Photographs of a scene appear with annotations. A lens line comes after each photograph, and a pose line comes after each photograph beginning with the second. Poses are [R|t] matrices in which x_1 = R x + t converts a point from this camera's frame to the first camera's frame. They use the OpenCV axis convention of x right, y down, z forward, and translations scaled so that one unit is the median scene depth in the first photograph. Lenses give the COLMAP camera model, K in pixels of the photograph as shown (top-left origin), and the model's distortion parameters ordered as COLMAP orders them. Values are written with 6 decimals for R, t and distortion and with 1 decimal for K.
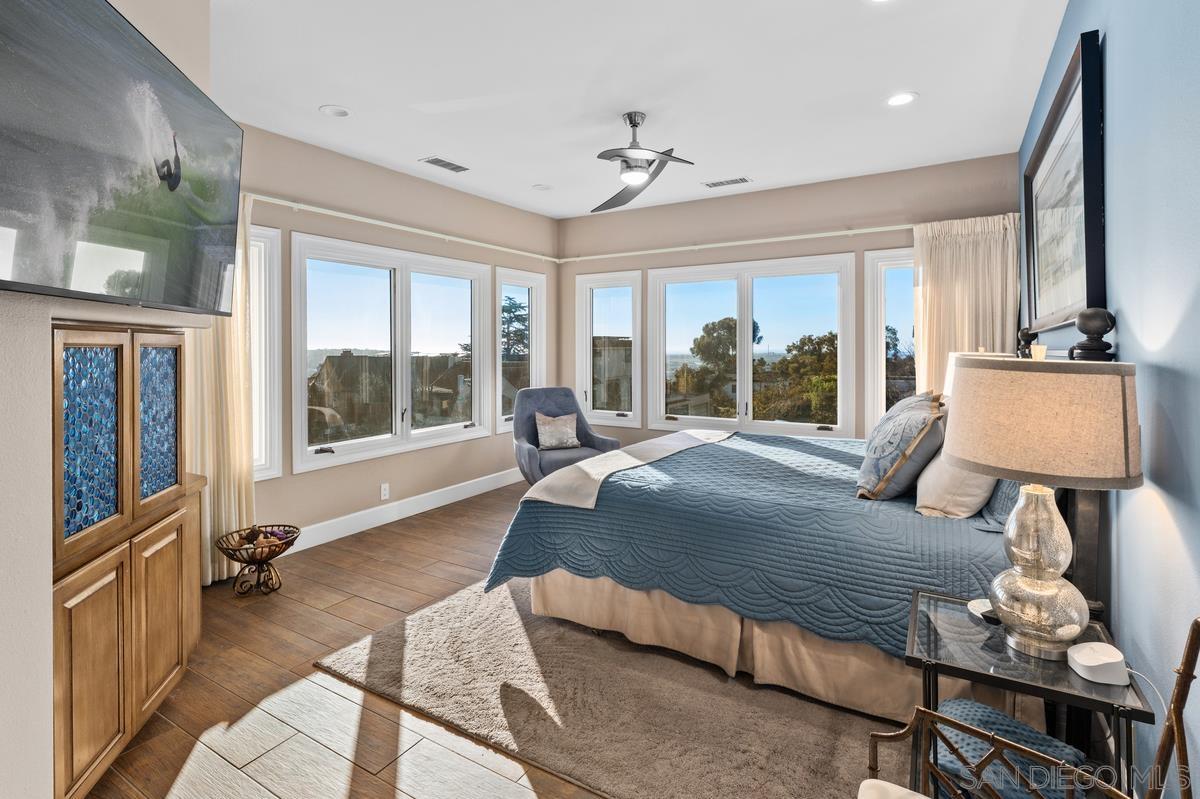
lens RADIAL K [[590.3, 0, 590.8], [0, 590.3, 351.5], [0, 0, 1]] dist [-0.005922, -0.000746]
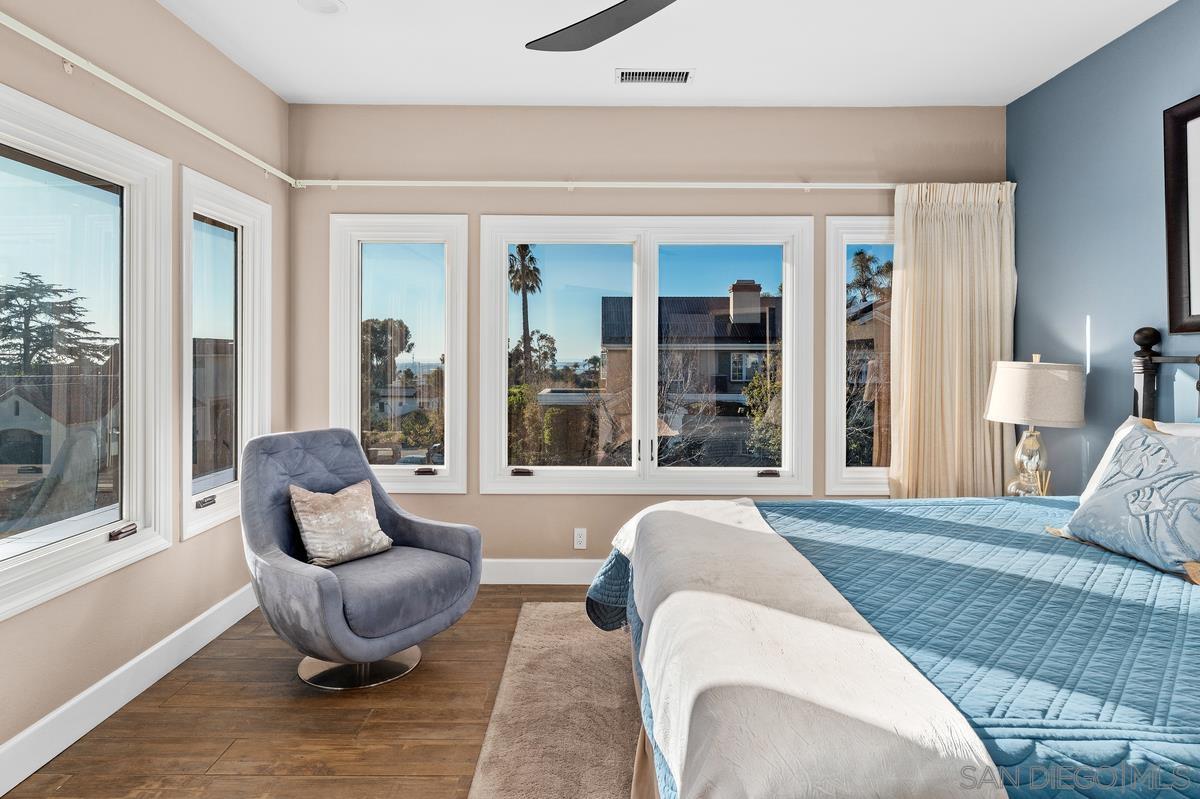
lens RADIAL K [[691.1, 0, 590.0], [0, 691.1, 365.0], [0, 0, 1]] dist [-0.005423, -0.000474]
pose [[0.845887, 0.001888, 0.533359, -0.187107], [-0.004581, 0.999983, 0.003725, 0.003862], [-0.533342, -0.005594, 0.845881, 0.415866]]
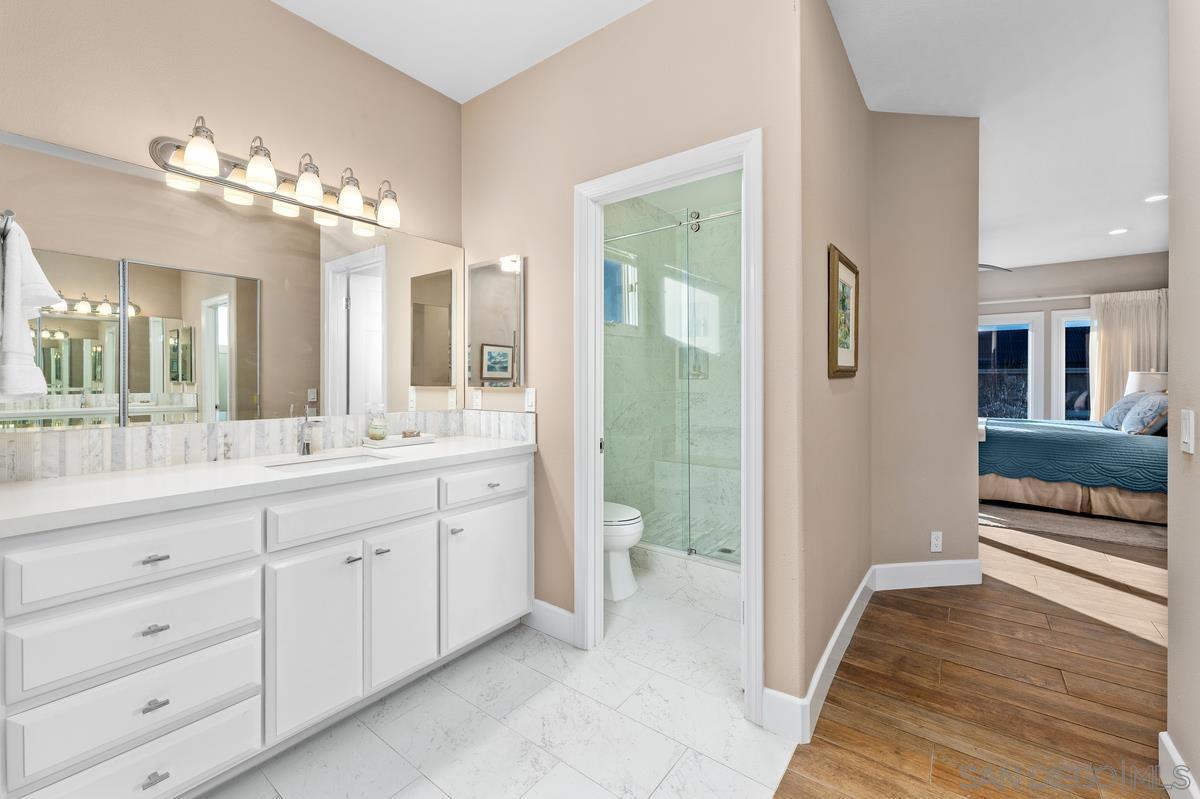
lens RADIAL K [[490.1, 0, 603.3], [0, 490.1, 387.0], [0, 0, 1]] dist [0.003654, -0.000932]
pose [[0.995108, 0.007509, -0.098502, -0.566133], [-0.006870, 0.999953, 0.006830, 0.033995], [0.098549, -0.006120, 0.995113, -0.419802]]
